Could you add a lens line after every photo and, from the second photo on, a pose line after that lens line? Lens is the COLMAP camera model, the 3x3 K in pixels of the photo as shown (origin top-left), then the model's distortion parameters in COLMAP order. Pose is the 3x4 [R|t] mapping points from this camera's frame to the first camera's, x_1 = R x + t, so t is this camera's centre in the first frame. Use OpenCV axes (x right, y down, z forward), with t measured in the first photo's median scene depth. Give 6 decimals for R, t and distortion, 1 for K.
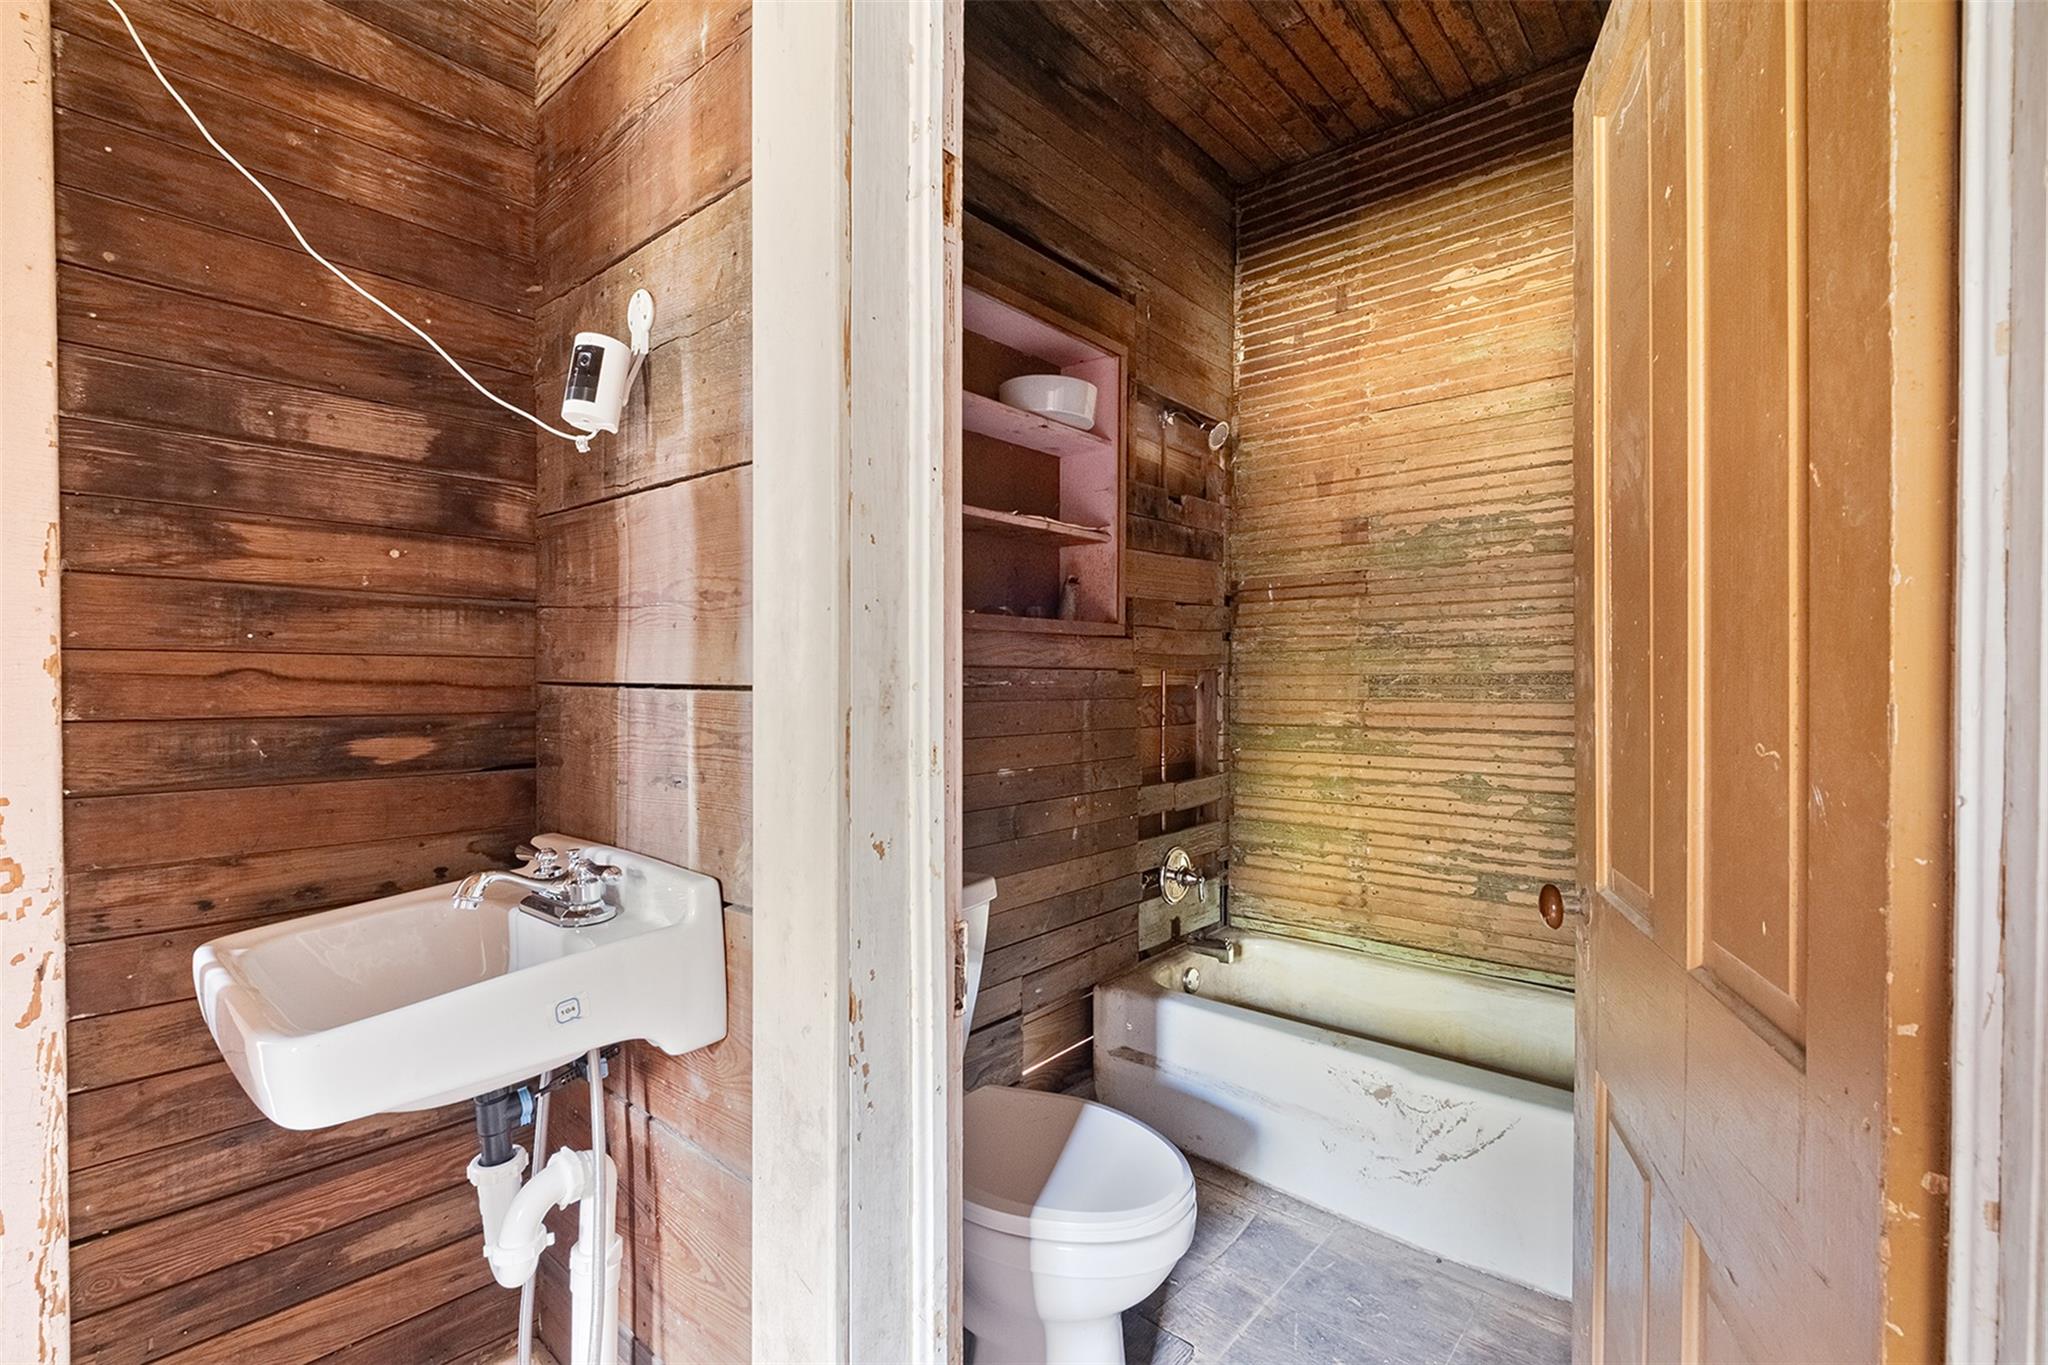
lens RADIAL K [[886.4, 0, 1027.5], [0, 886.4, 673.6], [0, 0, 1]] dist [0.005178, -0.006335]
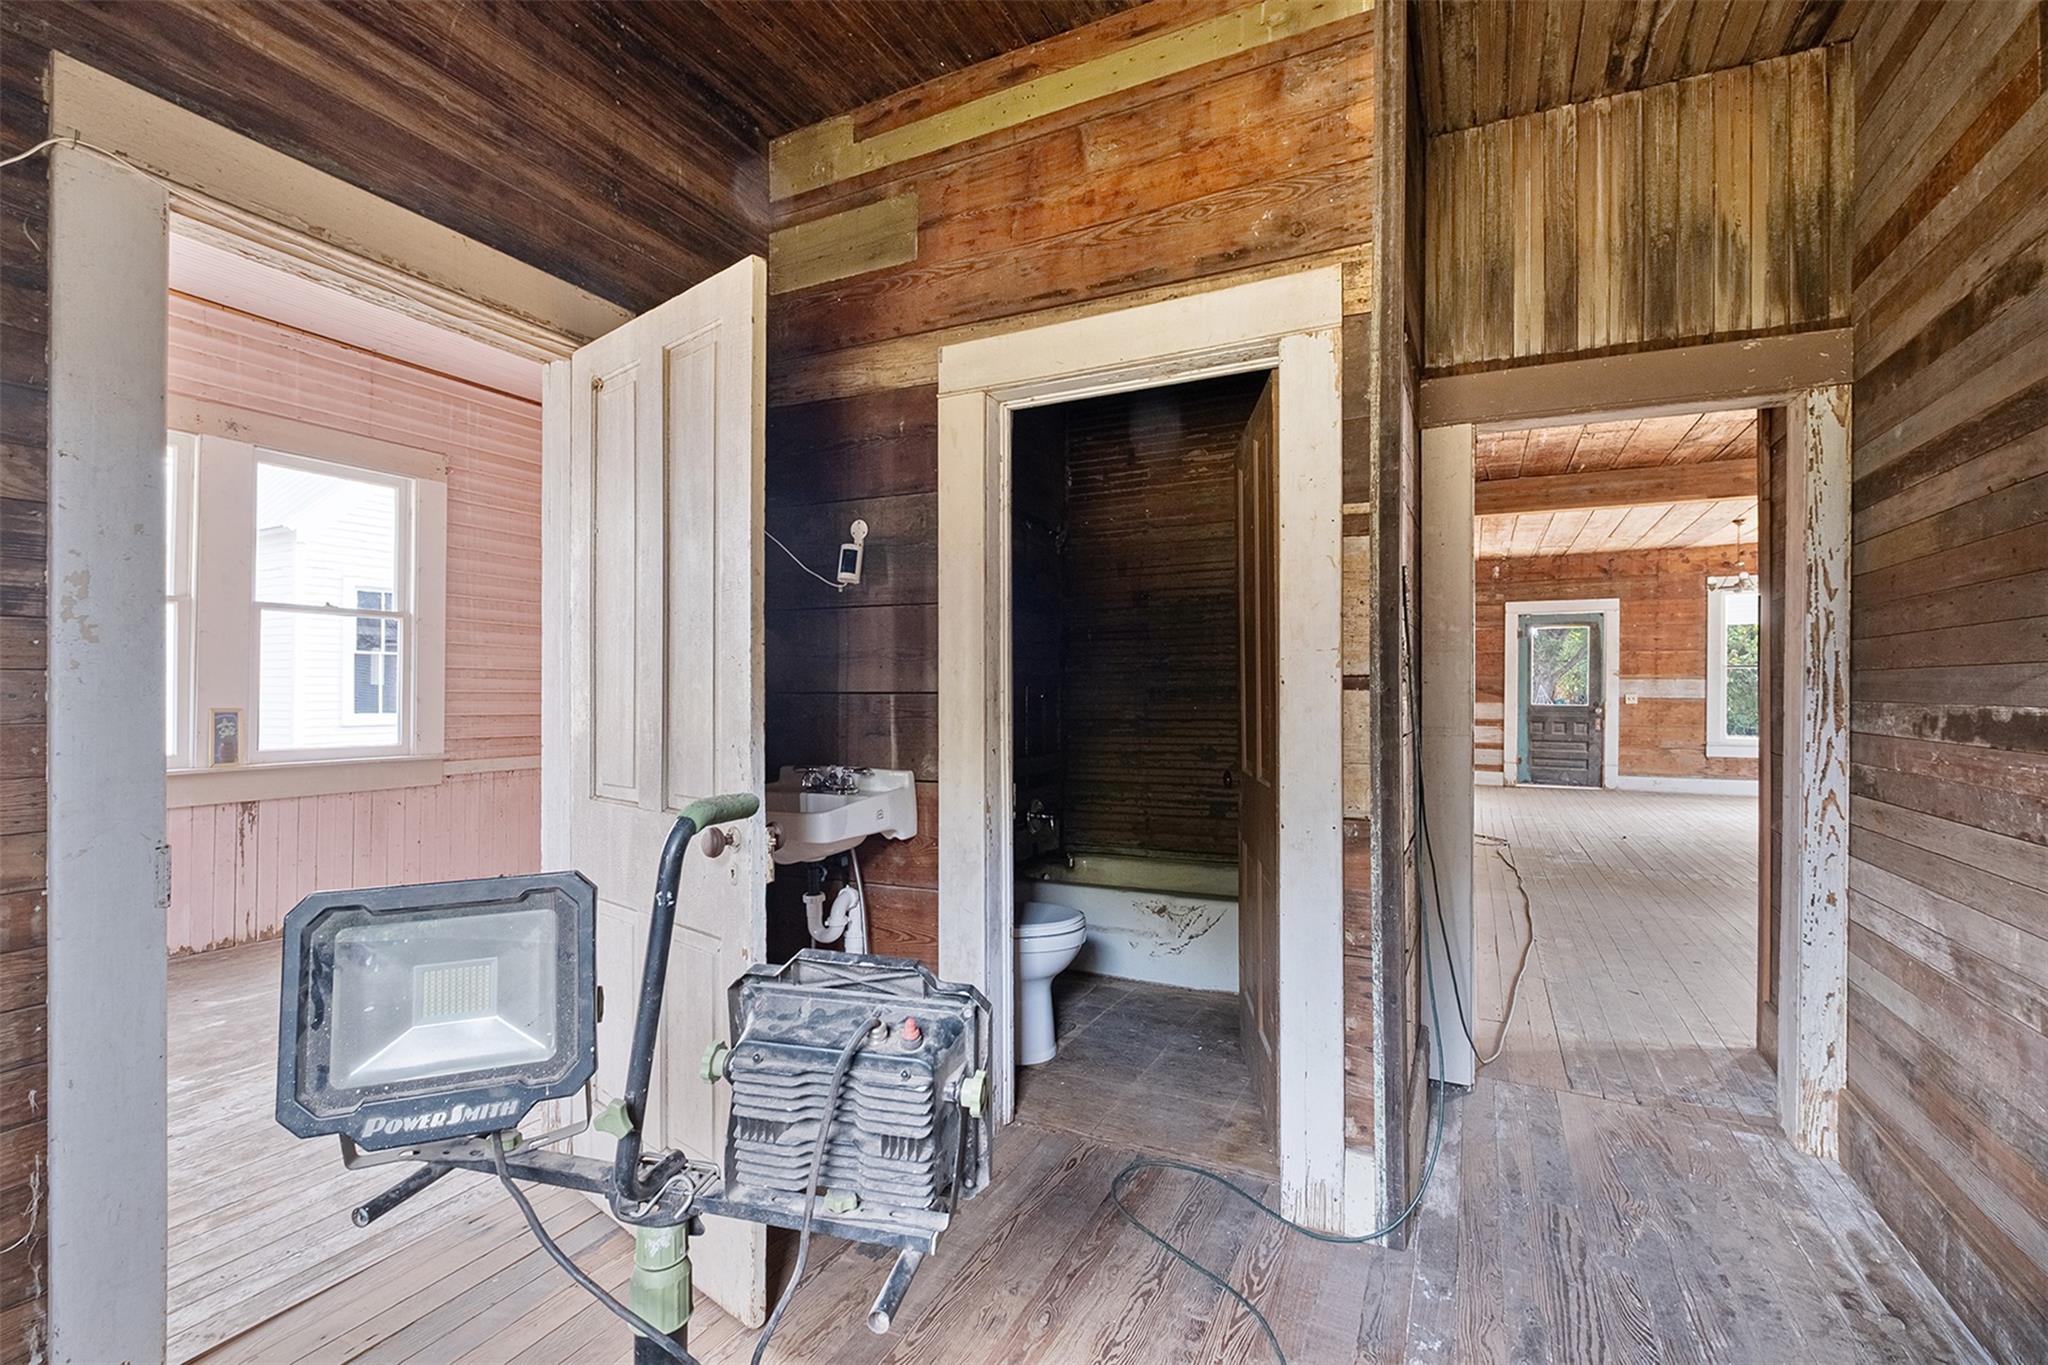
lens RADIAL K [[895.3, 0, 1024.0], [0, 895.3, 682.5], [0, 0, 1]] dist [0.000423, -0.006764]
pose [[0.970116, -0.005288, 0.242586, -0.249028], [0.007428, 0.999941, -0.007910, 0.003451], [-0.242529, 0.009476, 0.970098, -0.567142]]
